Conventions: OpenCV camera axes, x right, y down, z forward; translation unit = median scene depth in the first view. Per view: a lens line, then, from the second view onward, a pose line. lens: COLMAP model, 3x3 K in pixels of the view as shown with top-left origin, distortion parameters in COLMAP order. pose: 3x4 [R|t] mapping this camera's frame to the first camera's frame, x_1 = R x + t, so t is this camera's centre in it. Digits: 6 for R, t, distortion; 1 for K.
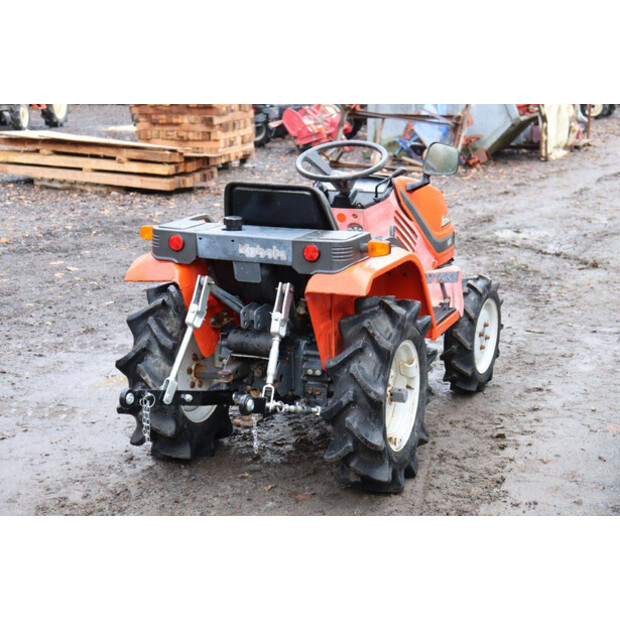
lens RADIAL K [[1097.9, 0, 326.8], [0, 1097.9, 336.6], [0, 0, 1]] dist [0.197274, 0.000000]
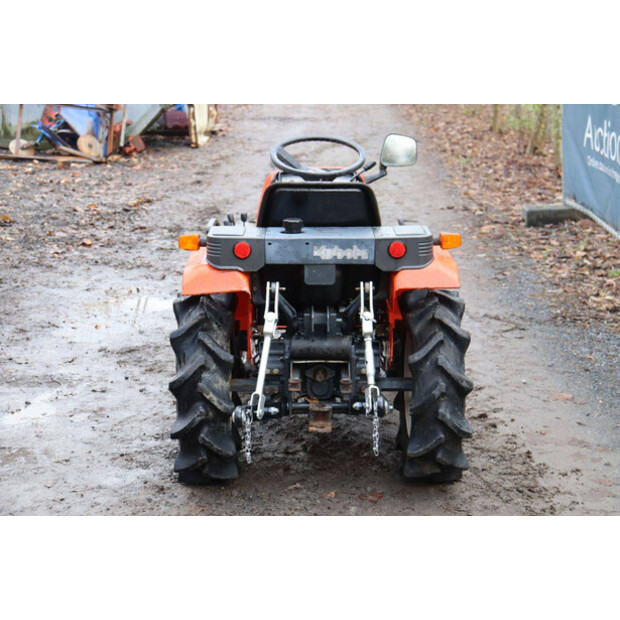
lens RADIAL K [[1205.6, 0, 324.3], [0, 1205.6, 343.4], [0, 0, 1]] dist [0.239180, 0.000000]
pose [[0.916963, -0.102356, 0.385618, -0.477594], [0.100885, 0.994606, 0.024107, -0.023126], [-0.386006, 0.016798, 0.922343, 0.014589]]
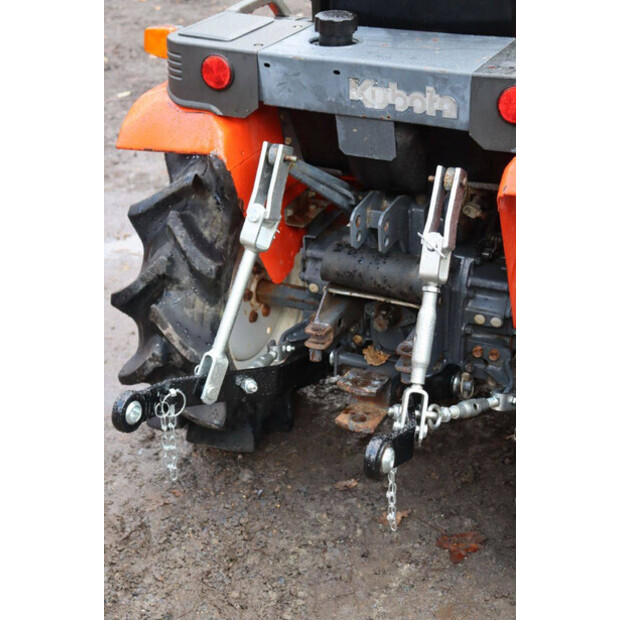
lens RADIAL K [[1097.9, 0, 312.3], [0, 1097.9, 328.6], [0, 0, 1]] dist [0.197274, 0.000000]
pose [[0.998577, 0.003596, -0.053217, -0.068488], [0.009016, 0.971987, 0.234863, -0.089530], [0.052571, -0.235008, 0.970571, 0.504215]]
